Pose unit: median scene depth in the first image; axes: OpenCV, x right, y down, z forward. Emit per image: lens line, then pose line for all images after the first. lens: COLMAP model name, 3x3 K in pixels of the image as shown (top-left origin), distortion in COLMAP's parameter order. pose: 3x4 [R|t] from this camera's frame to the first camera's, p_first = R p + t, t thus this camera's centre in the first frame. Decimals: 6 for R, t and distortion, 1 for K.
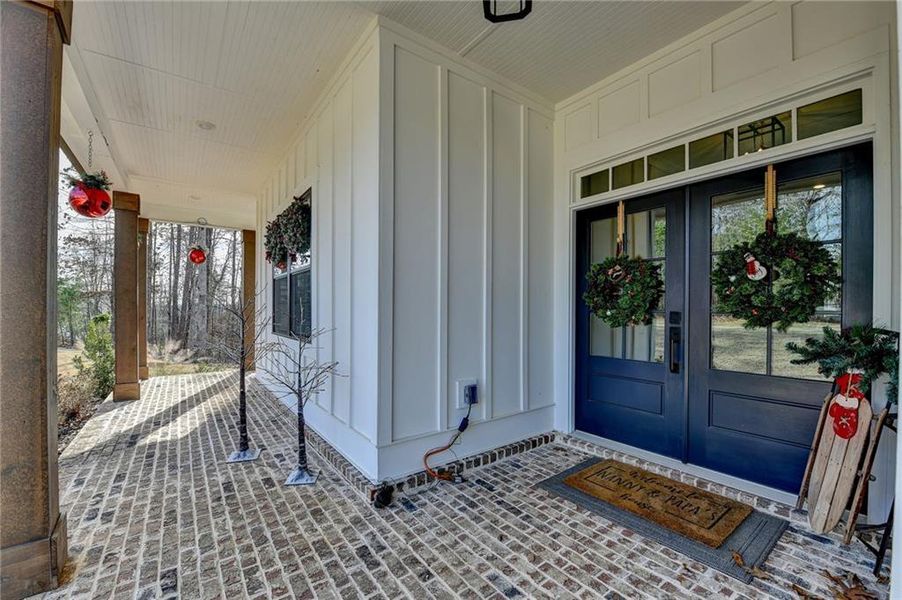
lens RADIAL K [[370.0, 0, 441.0], [0, 370.0, 310.3], [0, 0, 1]] dist [-0.013248, -0.003042]
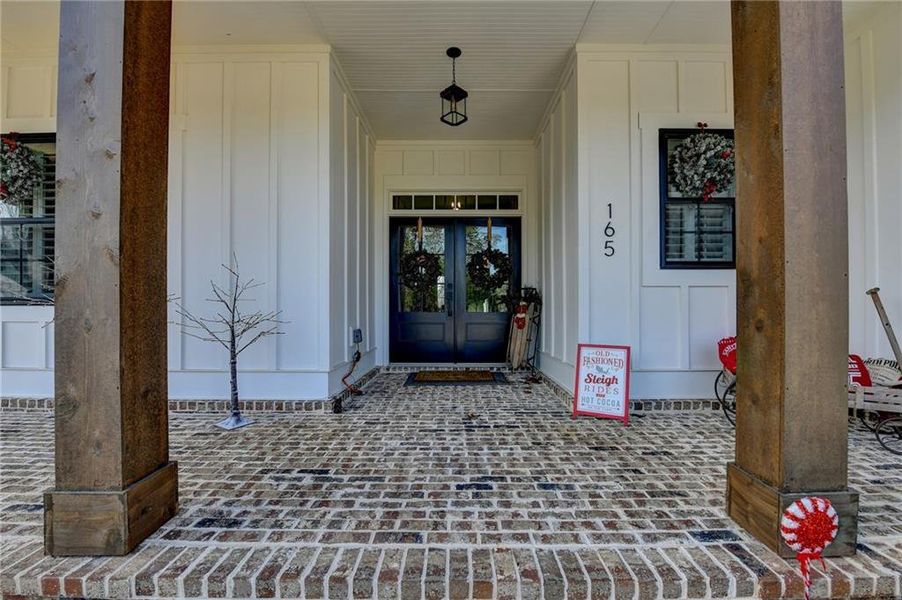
lens RADIAL K [[363.7, 0, 462.7], [0, 363.7, 305.3], [0, 0, 1]] dist [-0.001319, -0.000205]
pose [[0.579953, 0.003678, 0.814642, -0.828931], [0.004473, 0.999960, -0.007699, 0.127772], [-0.814638, 0.008109, 0.579913, -0.121630]]
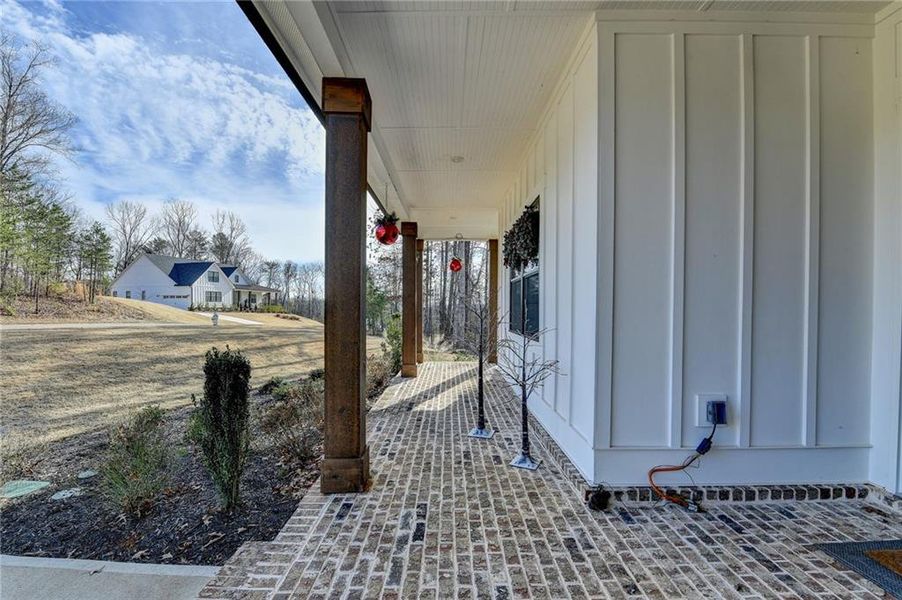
lens RADIAL K [[370.0, 0, 441.0], [0, 370.0, 310.3], [0, 0, 1]] dist [-0.013248, -0.003042]
pose [[0.803401, 0.002896, -0.595431, 0.075991], [-0.002111, 0.999996, 0.002016, -0.002989], [0.595434, -0.000363, 0.803404, -0.036575]]
